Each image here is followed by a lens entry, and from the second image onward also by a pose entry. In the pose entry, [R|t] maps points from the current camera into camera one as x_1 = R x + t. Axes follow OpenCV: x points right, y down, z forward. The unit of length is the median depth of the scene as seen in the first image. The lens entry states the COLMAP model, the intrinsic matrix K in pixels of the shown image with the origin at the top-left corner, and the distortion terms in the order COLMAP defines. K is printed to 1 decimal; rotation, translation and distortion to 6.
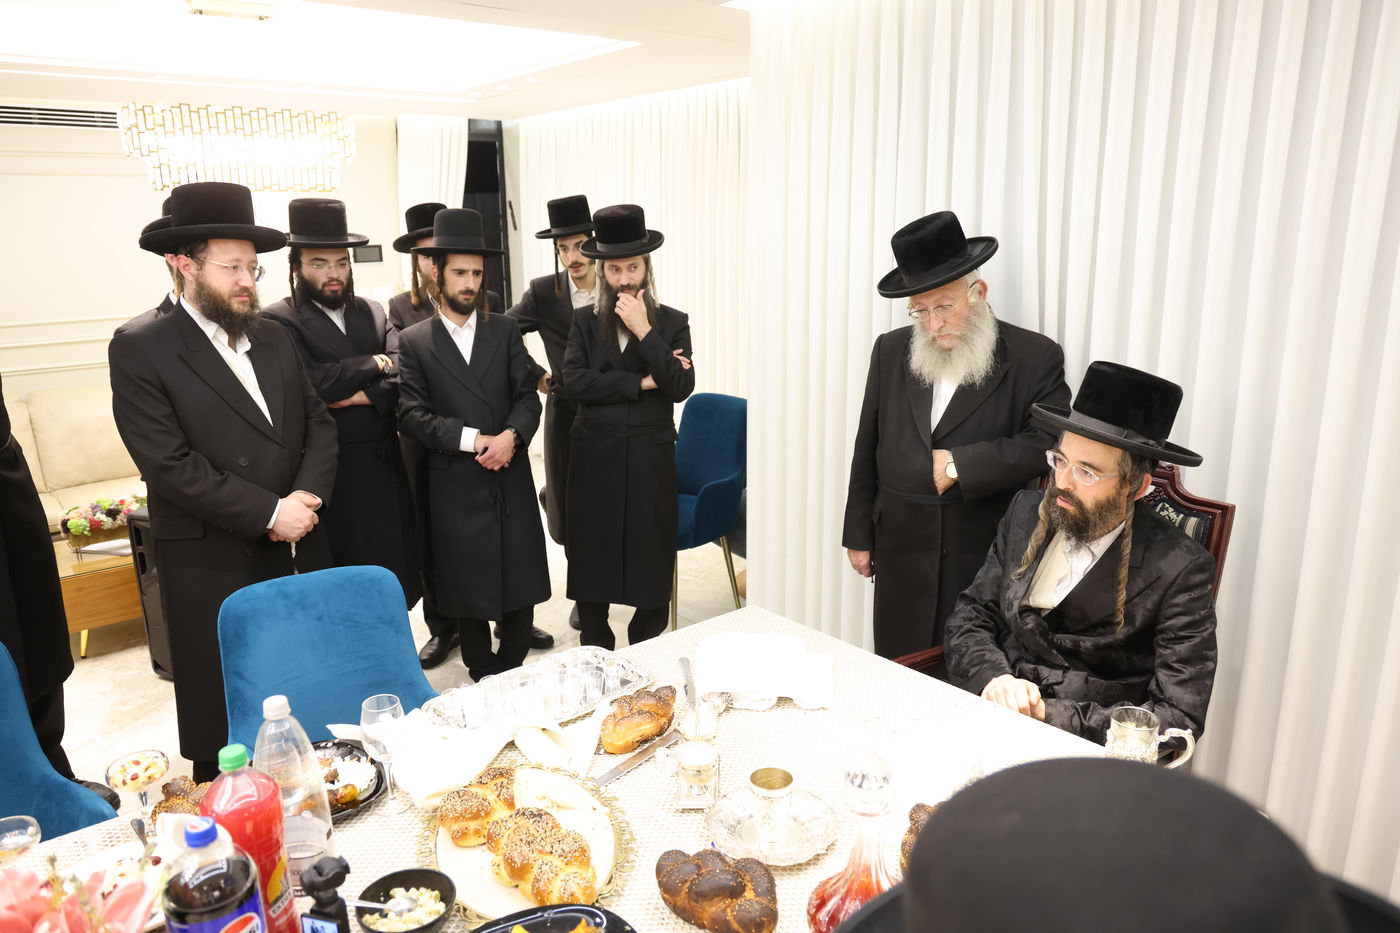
lens RADIAL K [[989.7, 0, 719.5], [0, 989.7, 436.3], [0, 0, 1]] dist [-0.097503, 0.084899]
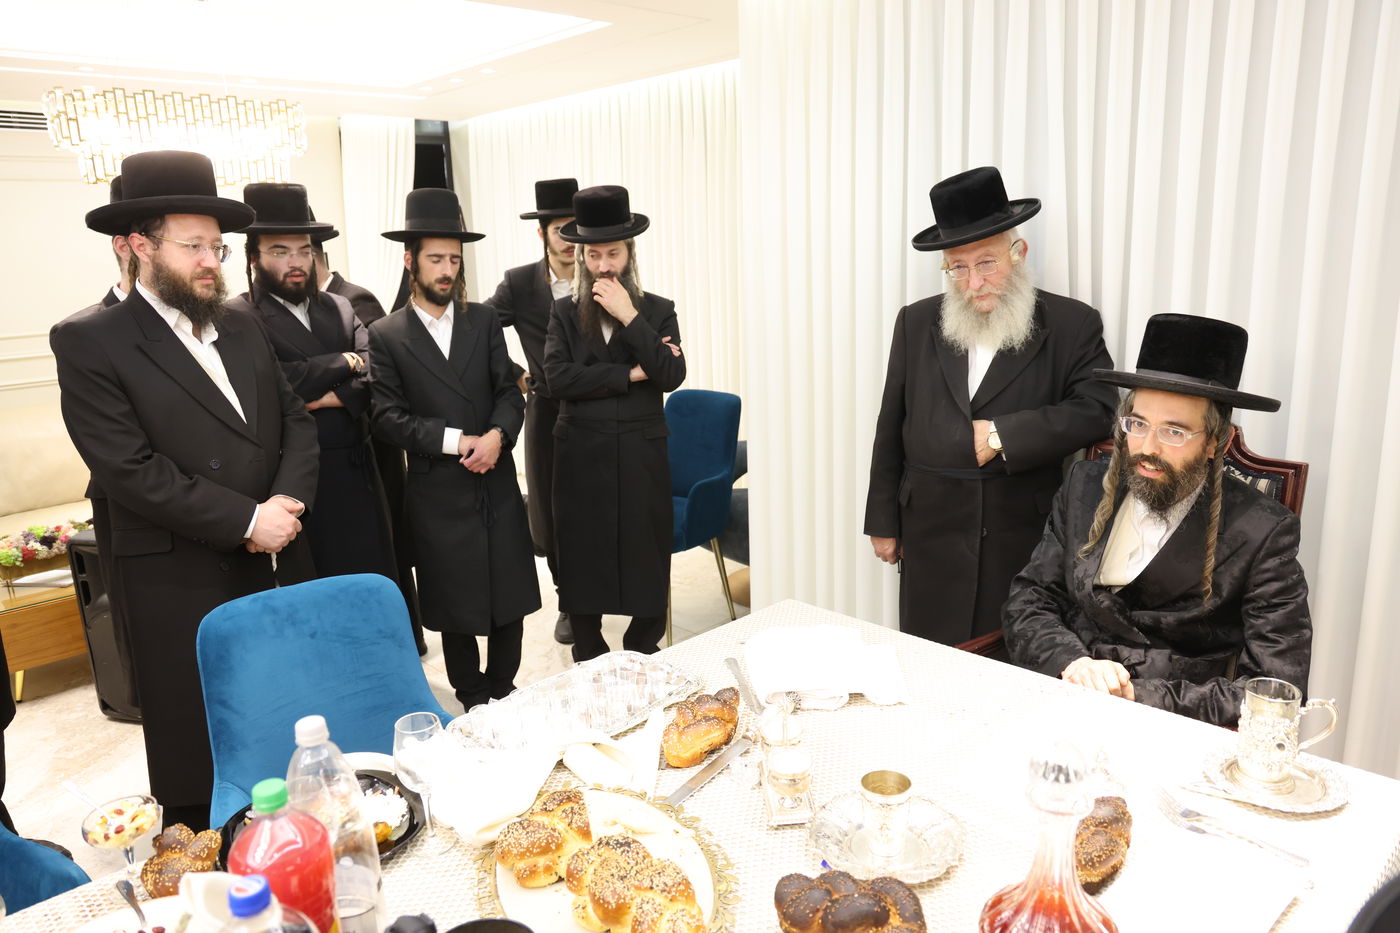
lens RADIAL K [[989.7, 0, 719.5], [0, 989.7, 436.3], [0, 0, 1]] dist [-0.097503, 0.084899]
pose [[0.997341, -0.038698, 0.061757, -0.089448], [0.039590, 0.999128, -0.013284, 0.032772], [-0.061189, 0.015693, 0.998003, 0.094875]]
